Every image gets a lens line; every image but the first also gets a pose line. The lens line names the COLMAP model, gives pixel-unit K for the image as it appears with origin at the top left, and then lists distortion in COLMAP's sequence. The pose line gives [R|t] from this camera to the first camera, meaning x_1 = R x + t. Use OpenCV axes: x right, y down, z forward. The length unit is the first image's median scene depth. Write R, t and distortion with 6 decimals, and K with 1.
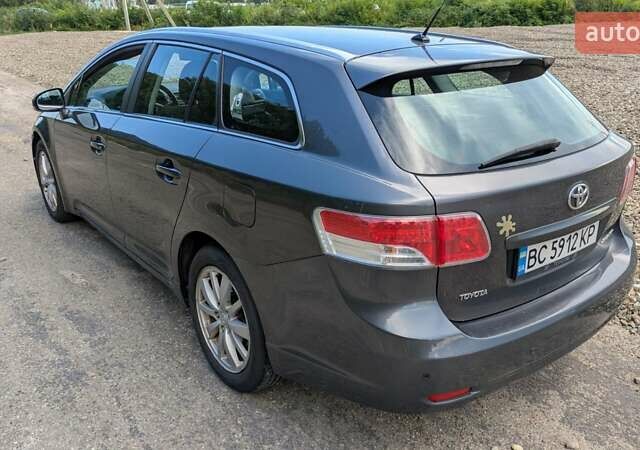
lens RADIAL K [[599.8, 0, 331.9], [0, 599.8, 192.3], [0, 0, 1]] dist [0.048669, -0.011149]
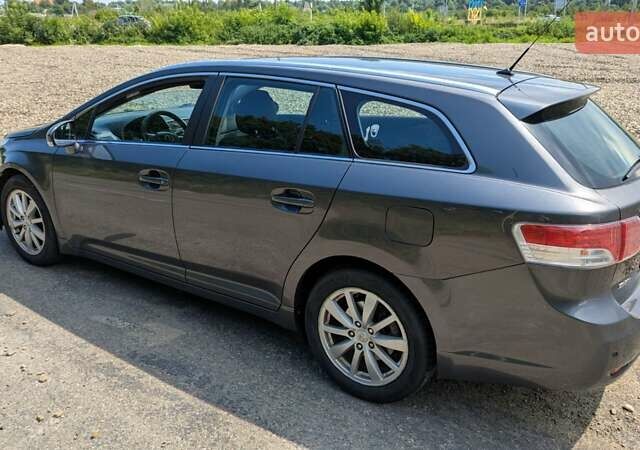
lens RADIAL K [[599.8, 0, 331.9], [0, 599.8, 192.3], [0, 0, 1]] dist [0.048669, -0.011149]
pose [[0.949005, -0.065722, 0.308335, -0.425421], [0.072759, 0.997285, -0.011367, -0.027002], [-0.306751, 0.033222, 0.951210, 0.003179]]
